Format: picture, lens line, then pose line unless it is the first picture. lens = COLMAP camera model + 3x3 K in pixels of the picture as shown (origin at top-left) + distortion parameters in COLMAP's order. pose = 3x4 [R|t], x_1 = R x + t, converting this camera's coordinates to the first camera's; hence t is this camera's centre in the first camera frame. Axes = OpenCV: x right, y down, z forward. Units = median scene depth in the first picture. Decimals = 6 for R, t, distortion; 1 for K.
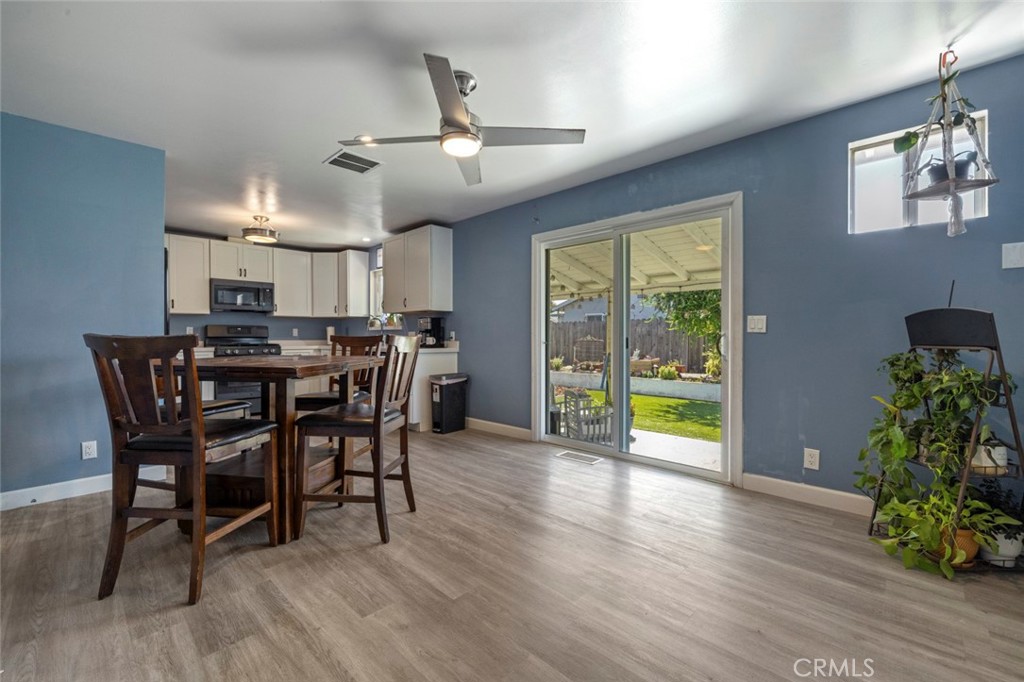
lens RADIAL K [[426.2, 0, 502.0], [0, 426.2, 337.0], [0, 0, 1]] dist [-0.000093, 0.000253]
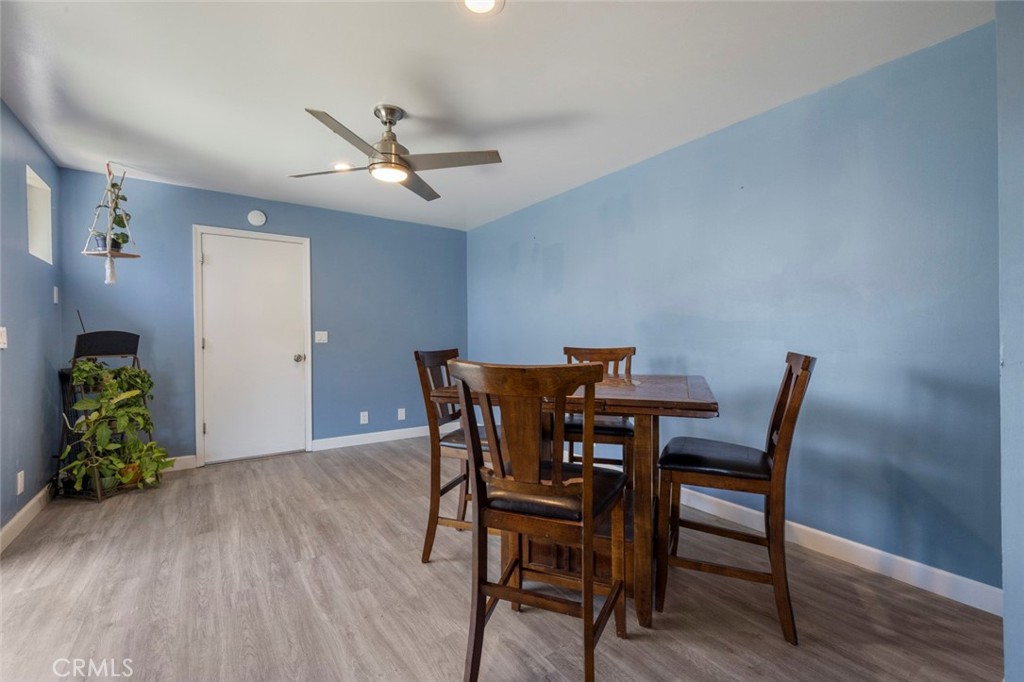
lens RADIAL K [[426.2, 0, 516.6], [0, 426.2, 342.1], [0, 0, 1]] dist [-0.000093, 0.000253]
pose [[-0.986553, 0.001165, 0.163438, -0.224664], [0.003648, 0.999882, 0.014896, -0.014471], [-0.163401, 0.015291, -0.986441, 0.771453]]
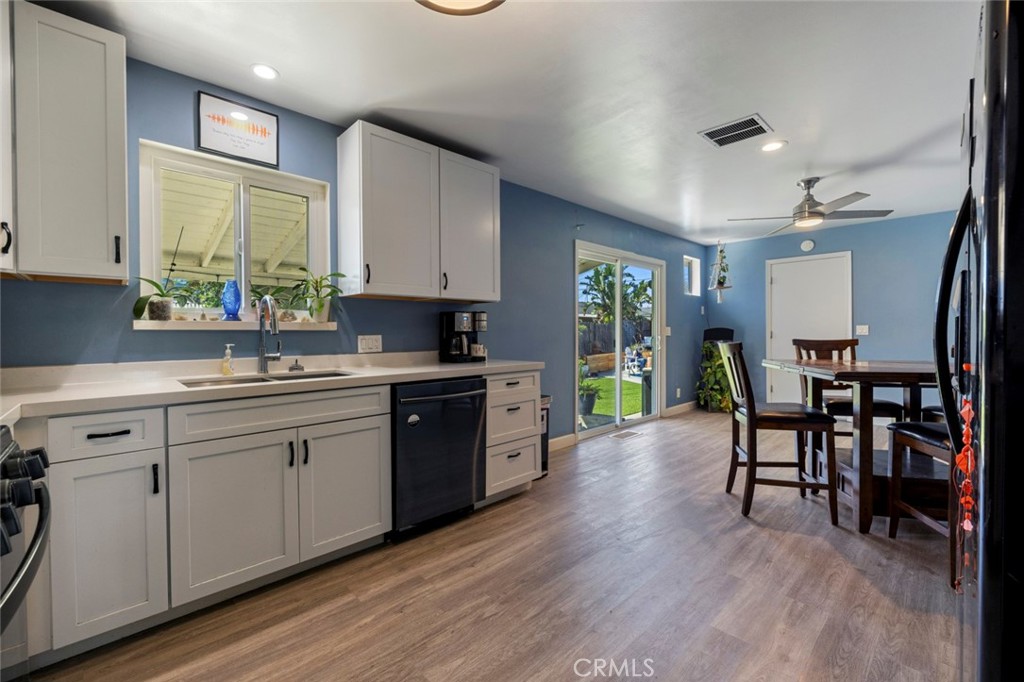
lens RADIAL K [[426.2, 0, 501.7], [0, 426.2, 337.0], [0, 0, 1]] dist [-0.000093, 0.000253]
pose [[0.047095, -0.008930, 0.998850, -0.676509], [0.007860, 0.999932, 0.008569, -0.012787], [-0.998859, 0.007447, 0.047162, 0.801141]]
